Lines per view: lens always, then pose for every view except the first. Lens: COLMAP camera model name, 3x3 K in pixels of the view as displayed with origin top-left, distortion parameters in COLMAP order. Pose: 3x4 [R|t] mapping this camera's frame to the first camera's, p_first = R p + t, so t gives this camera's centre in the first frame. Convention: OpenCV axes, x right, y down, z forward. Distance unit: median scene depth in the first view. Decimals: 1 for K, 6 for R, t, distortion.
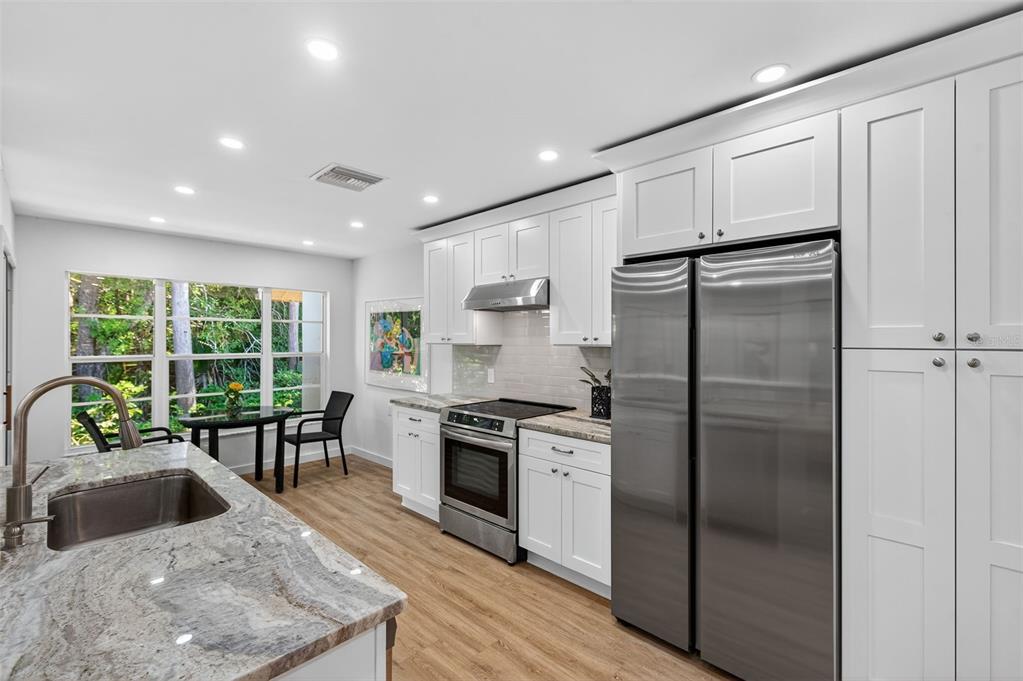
lens RADIAL K [[464.1, 0, 498.8], [0, 464.1, 340.0], [0, 0, 1]] dist [-0.001868, -0.000428]
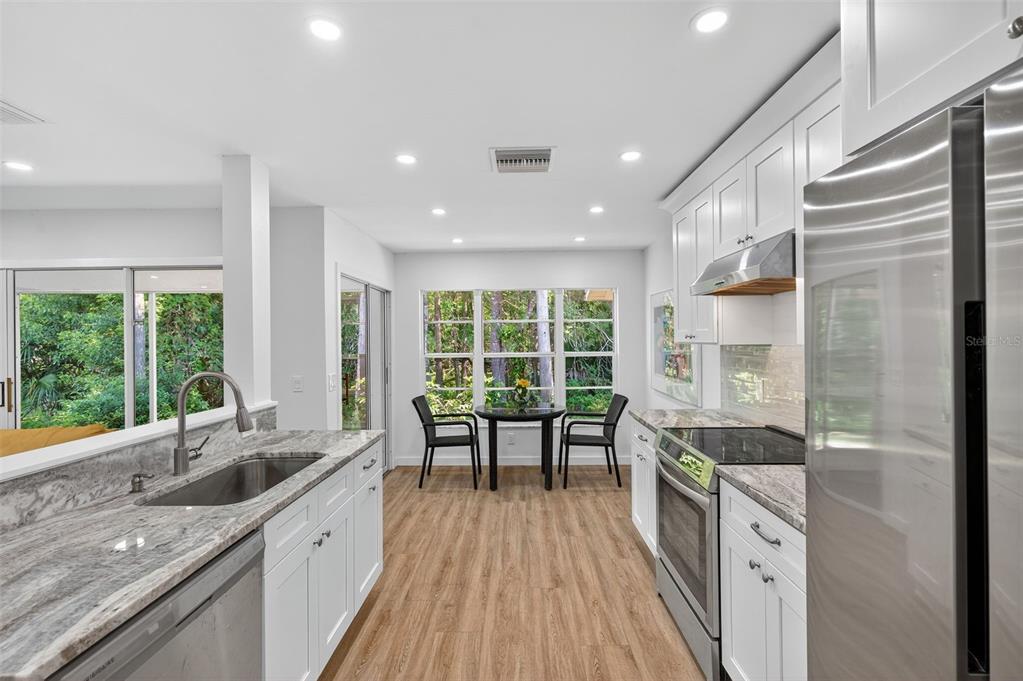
lens RADIAL K [[464.1, 0, 498.8], [0, 464.1, 340.0], [0, 0, 1]] dist [-0.001868, -0.000428]
pose [[0.679593, -0.008032, -0.733545, 0.226432], [0.010975, 0.999939, -0.000780, 0.000062], [0.733507, -0.007521, 0.679640, 0.263620]]
